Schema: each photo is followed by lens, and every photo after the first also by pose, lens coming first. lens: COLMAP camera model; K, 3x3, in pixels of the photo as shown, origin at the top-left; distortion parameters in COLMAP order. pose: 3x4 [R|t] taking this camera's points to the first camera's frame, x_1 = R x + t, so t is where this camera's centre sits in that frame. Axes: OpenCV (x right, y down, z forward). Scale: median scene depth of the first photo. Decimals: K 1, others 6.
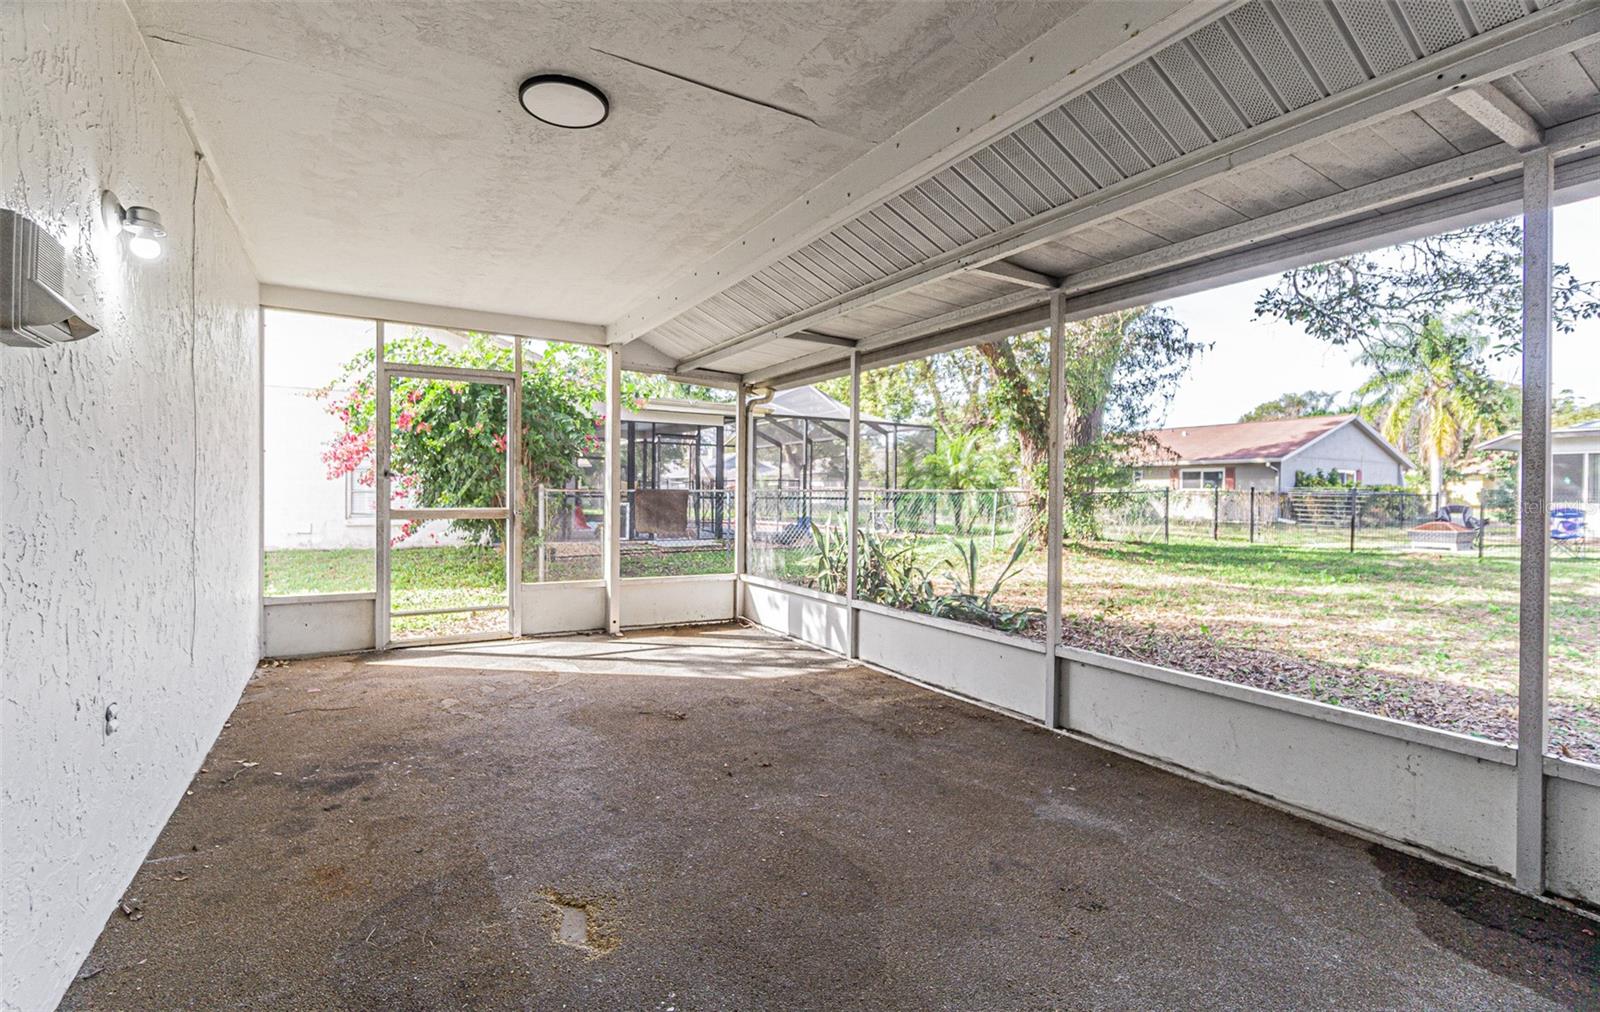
lens RADIAL K [[711.4, 0, 788.1], [0, 711.4, 496.9], [0, 0, 1]] dist [0.003352, -0.000140]
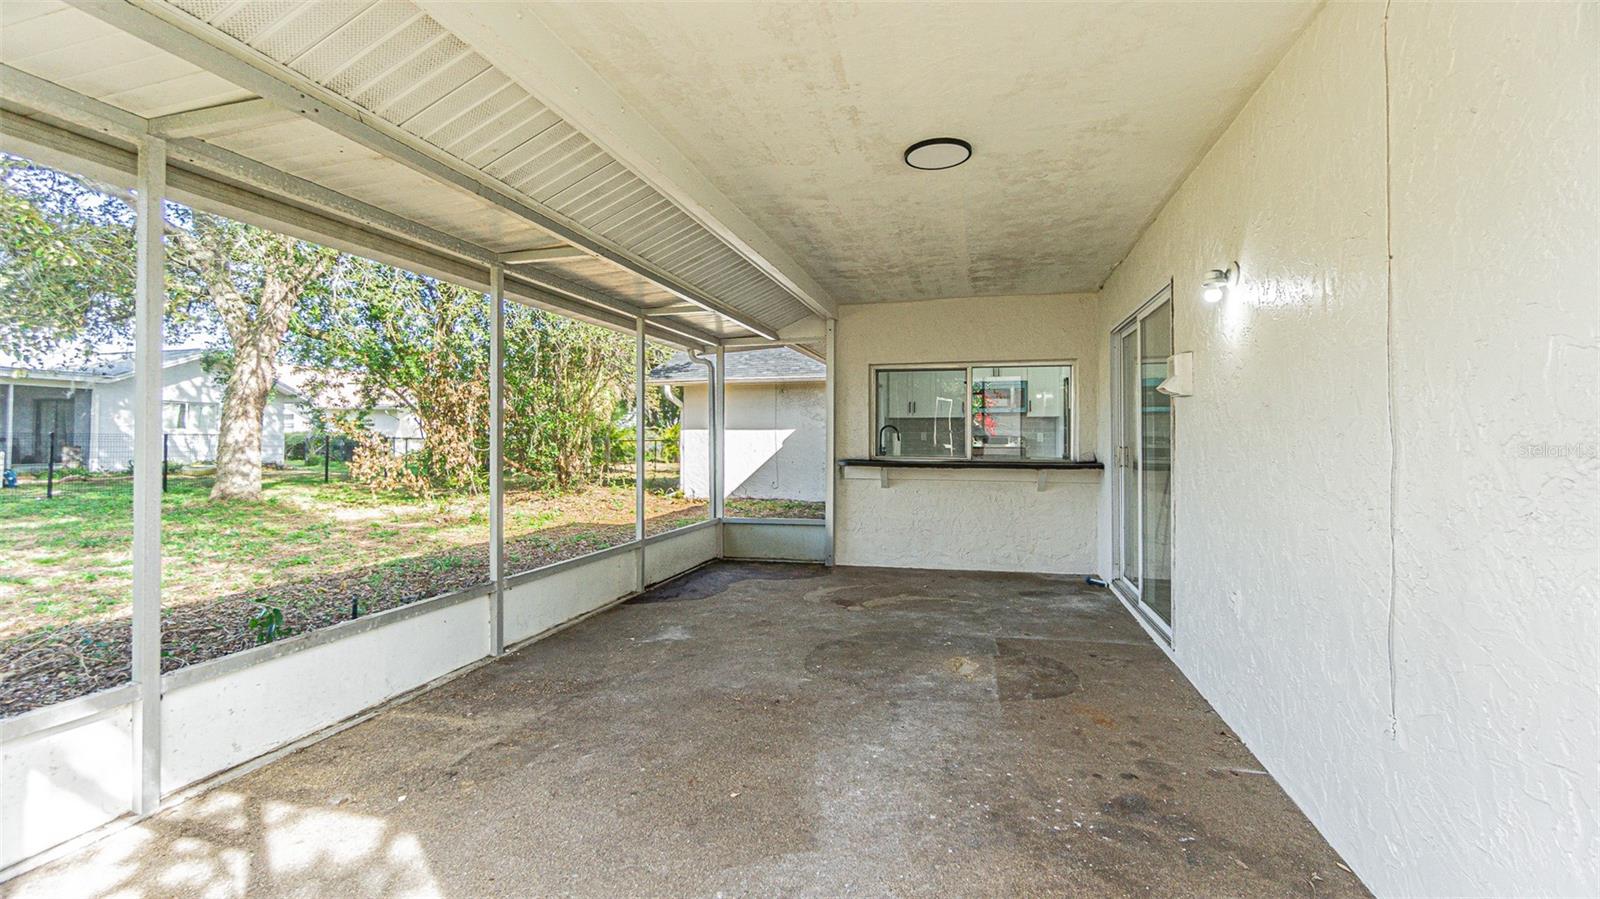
lens RADIAL K [[684.8, 0, 792.2], [0, 684.8, 438.9], [0, 0, 1]] dist [-0.008516, 0.000193]
pose [[-0.686436, -0.008055, 0.727146, -0.922531], [-0.004837, 0.999967, 0.006511, -0.025125], [-0.727174, 0.000952, -0.686452, 1.823930]]
